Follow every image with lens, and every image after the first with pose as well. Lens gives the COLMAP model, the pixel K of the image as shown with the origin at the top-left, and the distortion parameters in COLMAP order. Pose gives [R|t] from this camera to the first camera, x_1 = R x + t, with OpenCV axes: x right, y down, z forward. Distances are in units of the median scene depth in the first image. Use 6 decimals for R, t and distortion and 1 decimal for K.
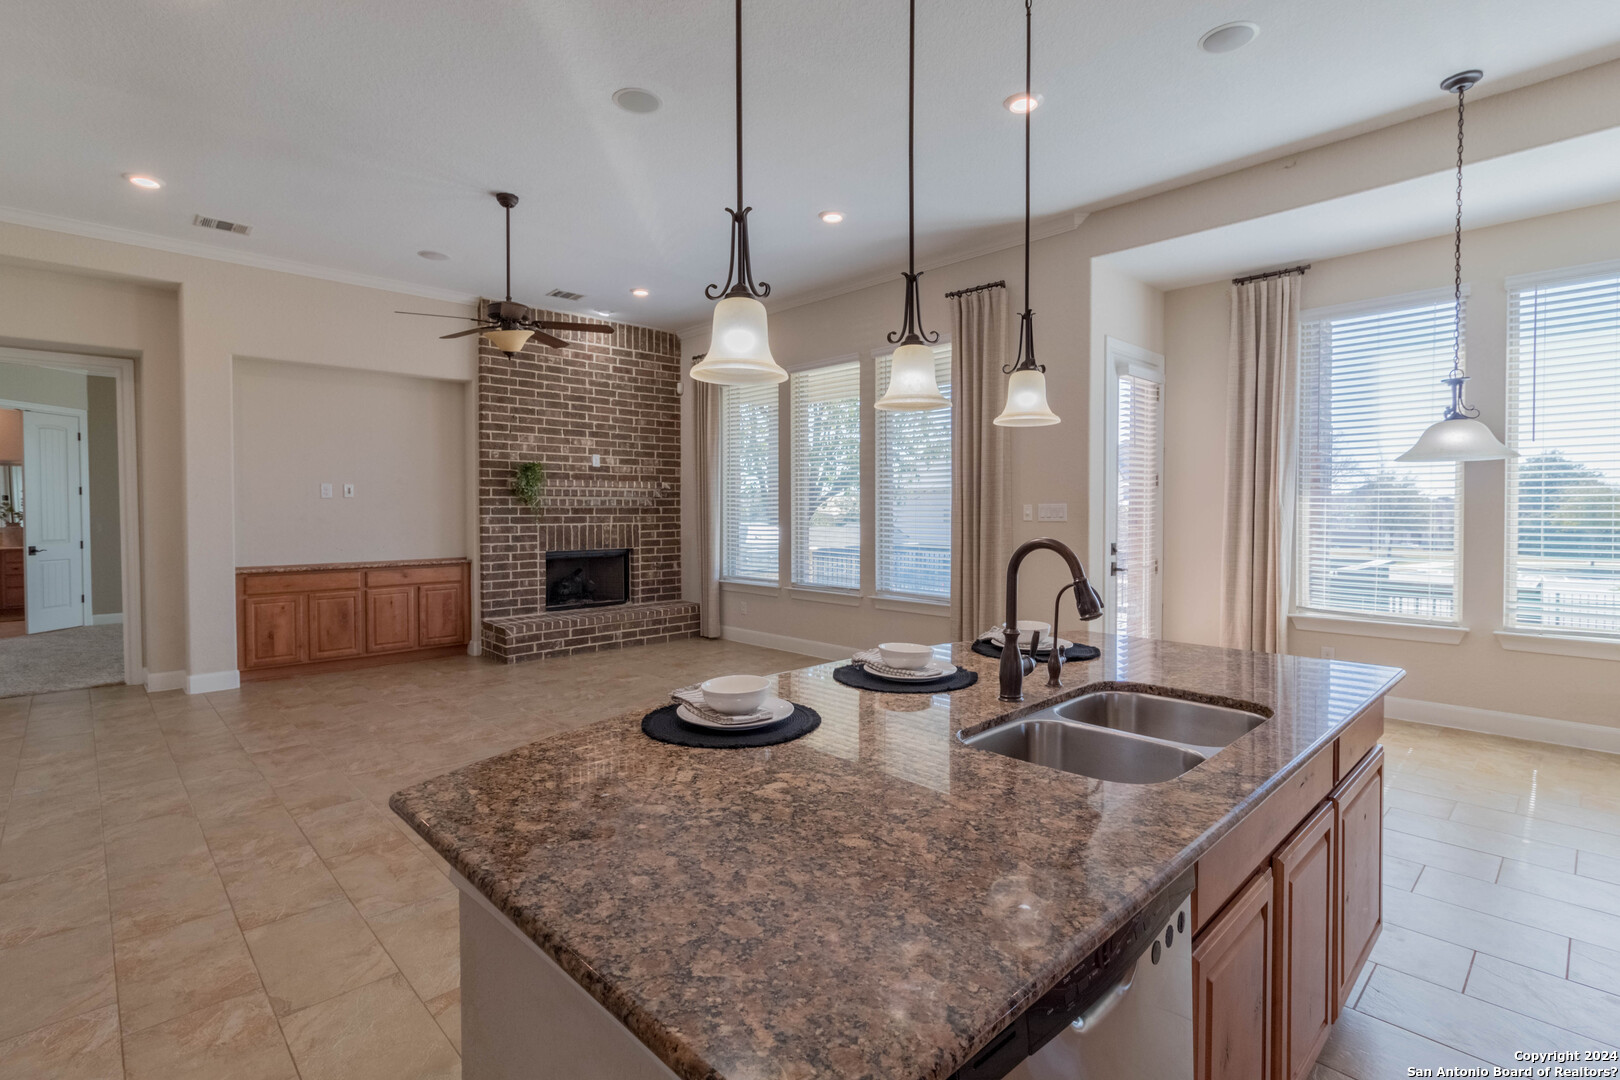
lens RADIAL K [[762.8, 0, 815.3], [0, 762.8, 525.0], [0, 0, 1]] dist [-0.000142, 0.000865]
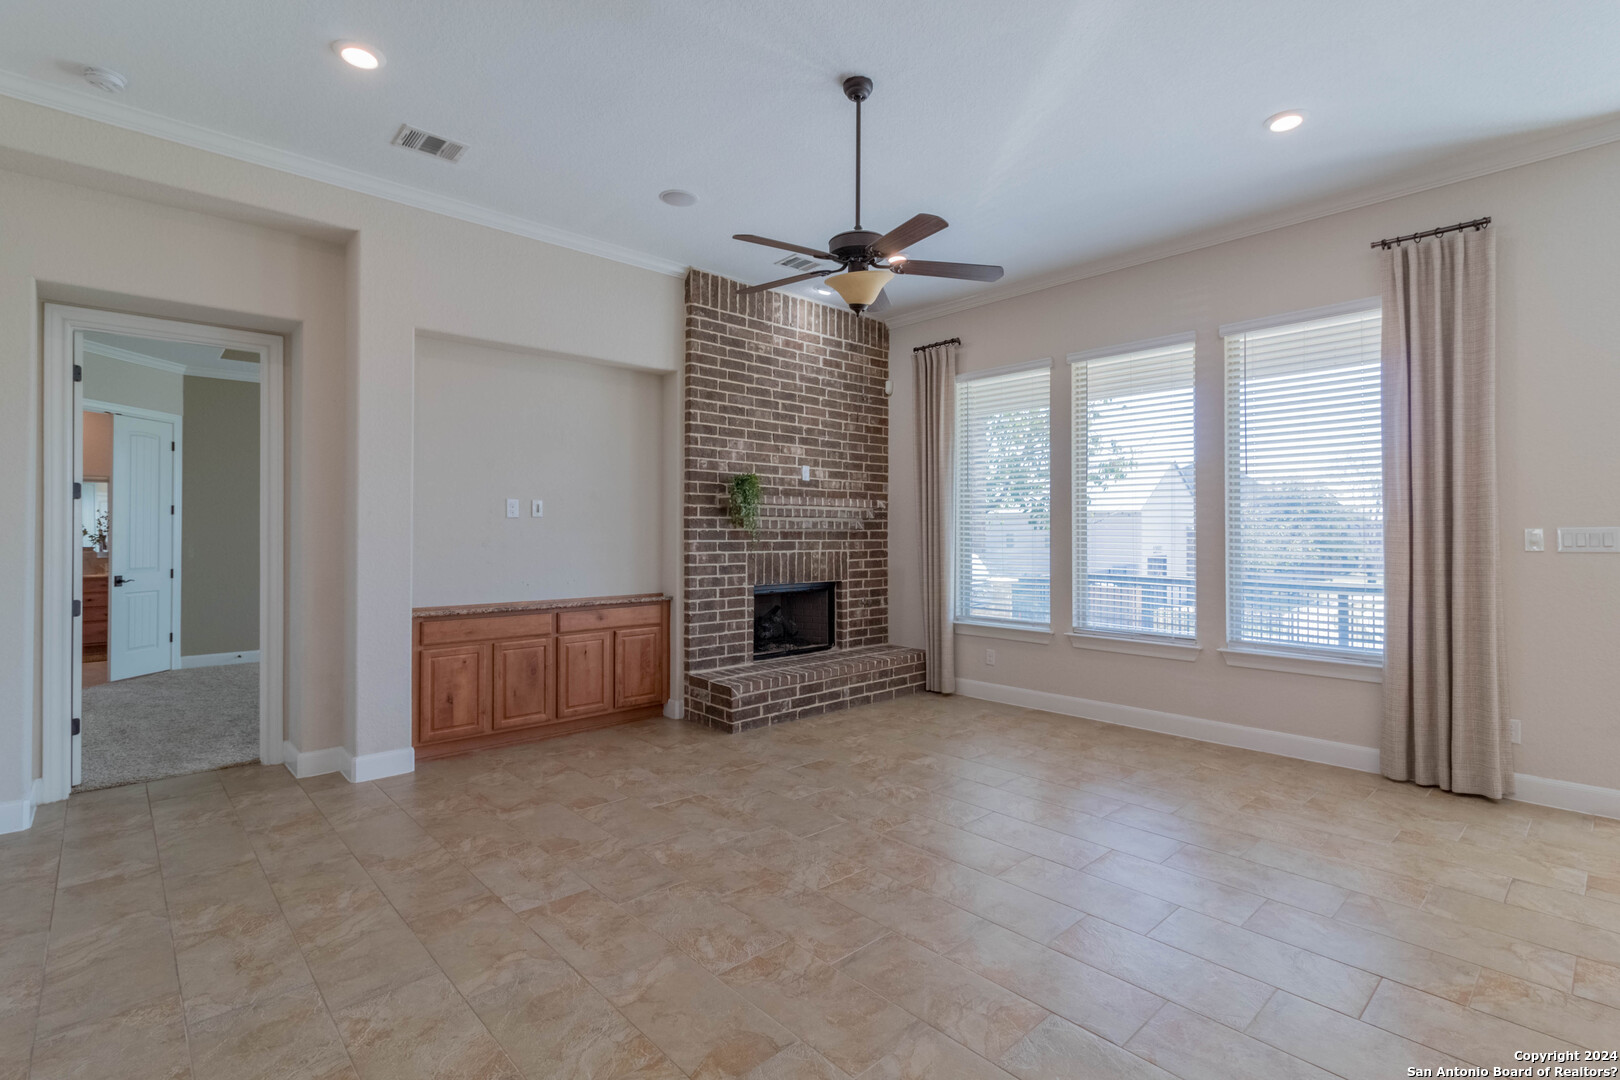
lens RADIAL K [[758.5, 0, 814.6], [0, 758.5, 524.2], [0, 0, 1]] dist [-0.001581, 0.000907]
pose [[0.999790, 0.002298, -0.020347, -0.283431], [-0.002976, 0.999439, -0.033359, -0.003463], [0.020259, 0.033412, 0.999236, 0.211445]]
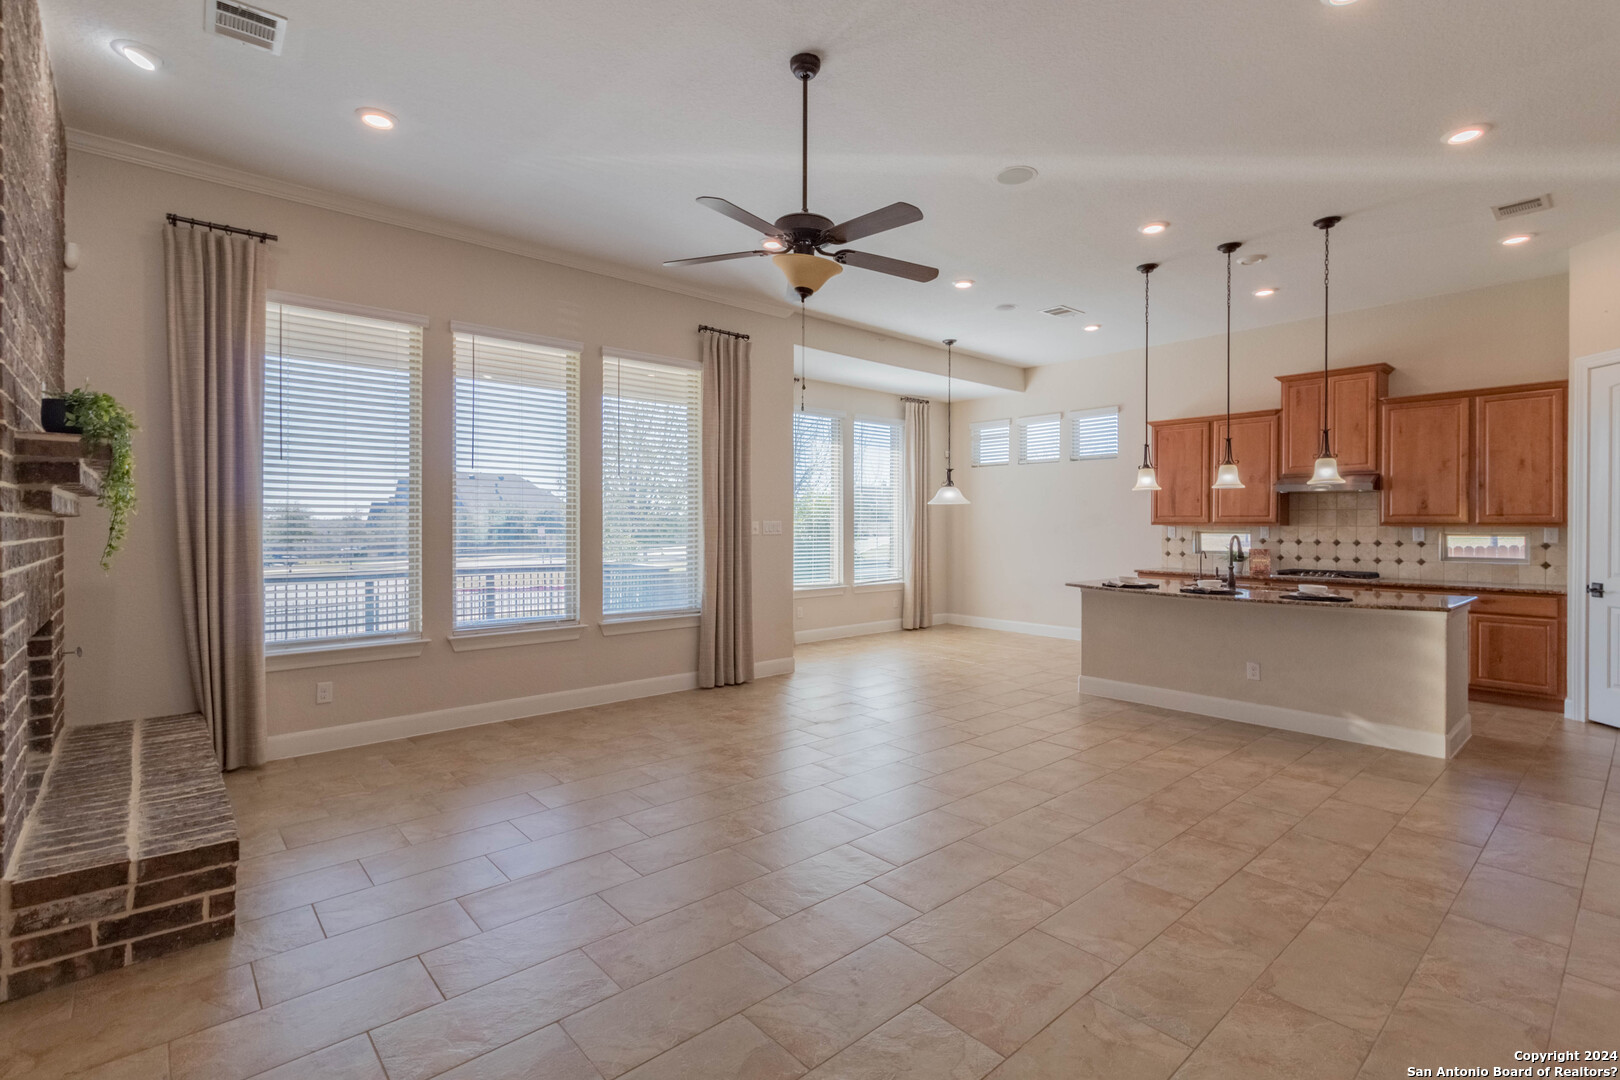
lens RADIAL K [[751.9, 0, 810.5], [0, 751.9, 525.8], [0, 0, 1]] dist [0.000262, 0.001050]
pose [[0.047723, -0.000898, 0.998860, -0.707033], [0.021528, 0.999768, -0.000129, -0.012685], [-0.998629, 0.021510, 0.047731, 0.641852]]
